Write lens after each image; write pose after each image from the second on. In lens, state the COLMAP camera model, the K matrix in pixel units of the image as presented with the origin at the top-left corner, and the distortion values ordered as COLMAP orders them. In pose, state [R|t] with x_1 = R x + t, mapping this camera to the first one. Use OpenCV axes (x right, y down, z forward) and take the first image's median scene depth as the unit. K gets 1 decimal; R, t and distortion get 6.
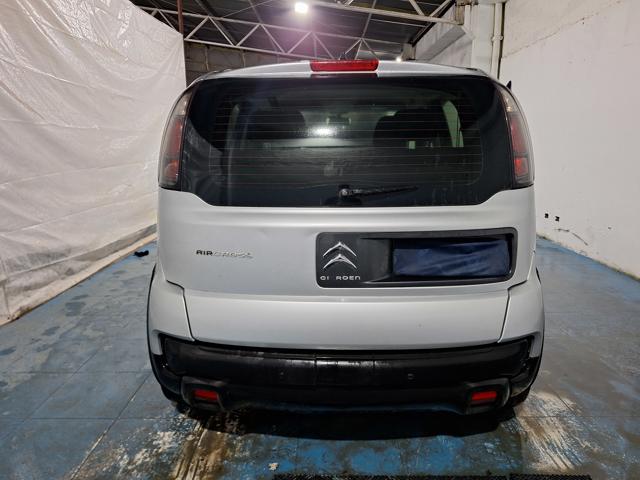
lens RADIAL K [[438.1, 0, 321.9], [0, 438.1, 245.0], [0, 0, 1]] dist [0.008005, -0.010231]
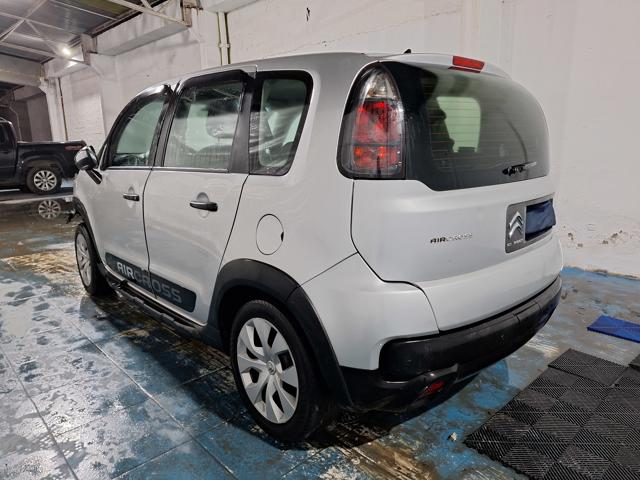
lens RADIAL K [[438.1, 0, 319.5], [0, 438.1, 241.3], [0, 0, 1]] dist [0.008005, -0.010231]
pose [[0.726840, -0.148567, 0.670545, -0.819398], [0.159099, 0.986188, 0.046045, -0.048826], [-0.668125, 0.073216, 0.740438, 0.333914]]
